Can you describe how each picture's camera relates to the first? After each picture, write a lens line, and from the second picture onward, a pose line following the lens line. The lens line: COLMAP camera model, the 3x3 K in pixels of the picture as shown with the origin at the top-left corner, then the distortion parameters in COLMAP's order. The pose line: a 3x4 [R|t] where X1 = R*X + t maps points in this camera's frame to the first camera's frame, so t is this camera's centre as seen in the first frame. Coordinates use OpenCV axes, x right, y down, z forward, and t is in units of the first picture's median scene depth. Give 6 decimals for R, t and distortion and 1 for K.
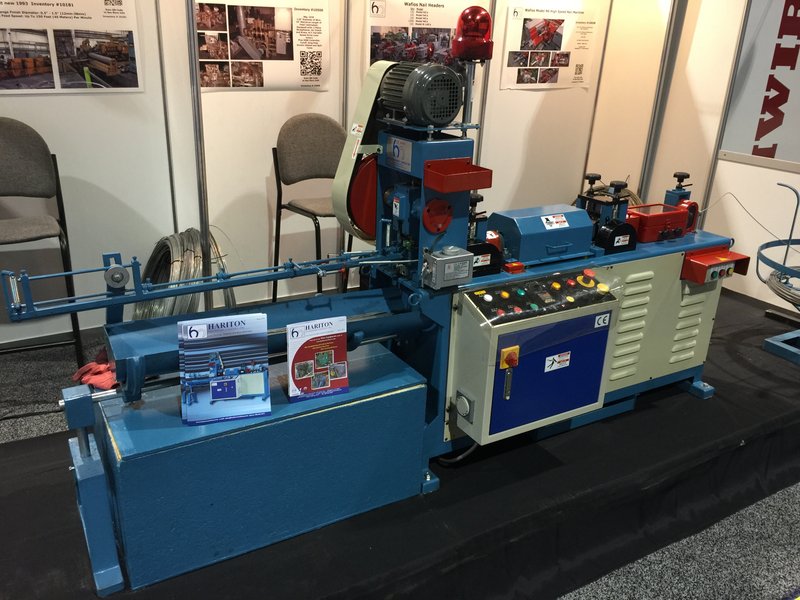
lens RADIAL K [[691.7, 0, 398.3], [0, 691.7, 301.3], [0, 0, 1]] dist [-0.000579, 0.002362]
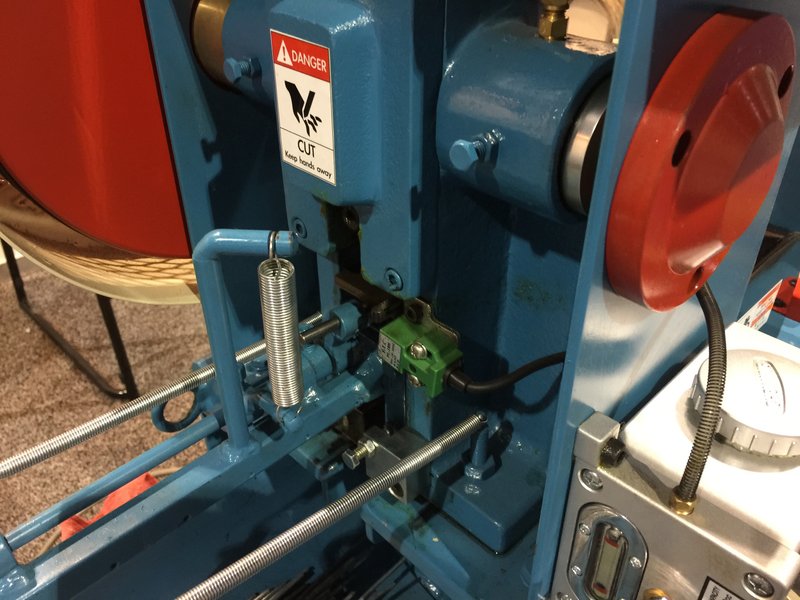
lens RADIAL K [[691.7, 0, 401.0], [0, 691.7, 299.5], [0, 0, 1]] dist [-0.000579, 0.002362]
pose [[0.972403, -0.157615, 0.172018, -0.013298], [0.113161, 0.963393, 0.243038, -0.131132], [-0.204028, -0.216865, 0.954642, 0.861584]]
